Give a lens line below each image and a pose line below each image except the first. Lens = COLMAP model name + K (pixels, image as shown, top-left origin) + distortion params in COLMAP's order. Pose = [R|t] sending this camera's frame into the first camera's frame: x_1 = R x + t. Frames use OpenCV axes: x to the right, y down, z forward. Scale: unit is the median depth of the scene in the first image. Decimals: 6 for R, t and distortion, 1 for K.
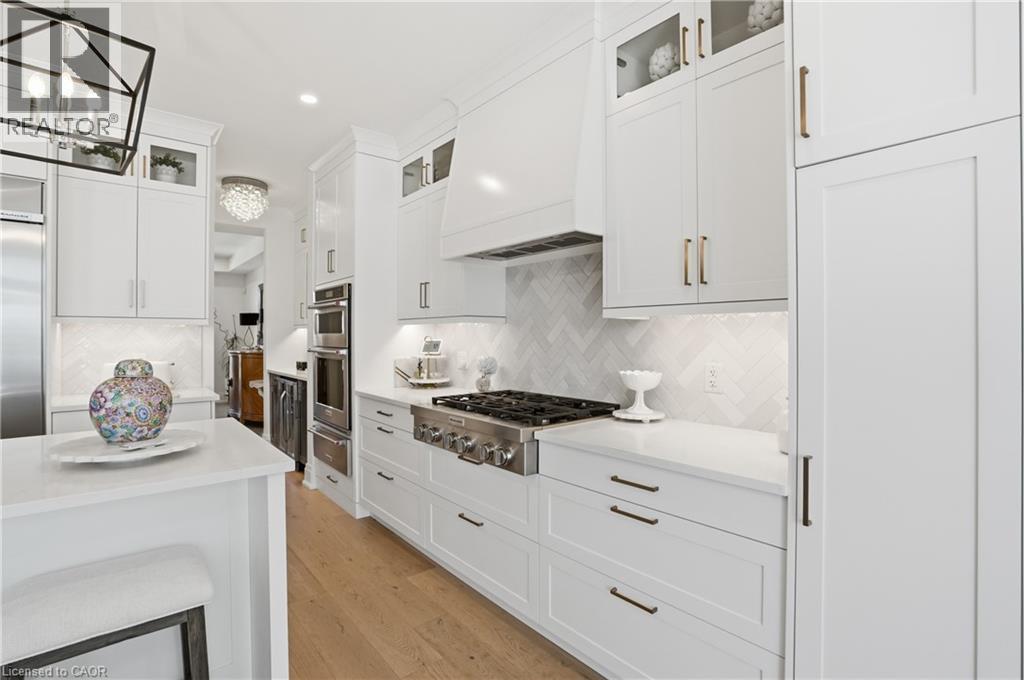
lens RADIAL K [[492.9, 0, 510.7], [0, 492.9, 333.6], [0, 0, 1]] dist [-0.054760, 0.016155]
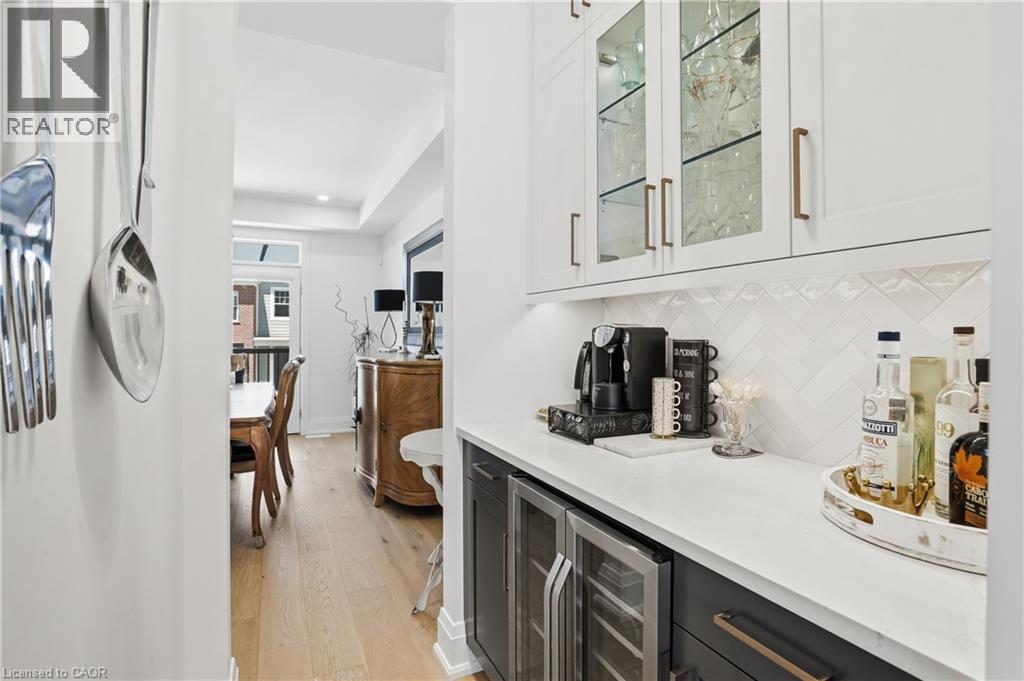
lens RADIAL K [[492.9, 0, 510.7], [0, 492.9, 334.1], [0, 0, 1]] dist [-0.054760, 0.016155]
pose [[0.973186, 0.004282, -0.229981, -0.726604], [-0.002578, 0.999967, 0.007709, 0.015277], [0.230007, -0.006909, 0.973164, 1.279411]]
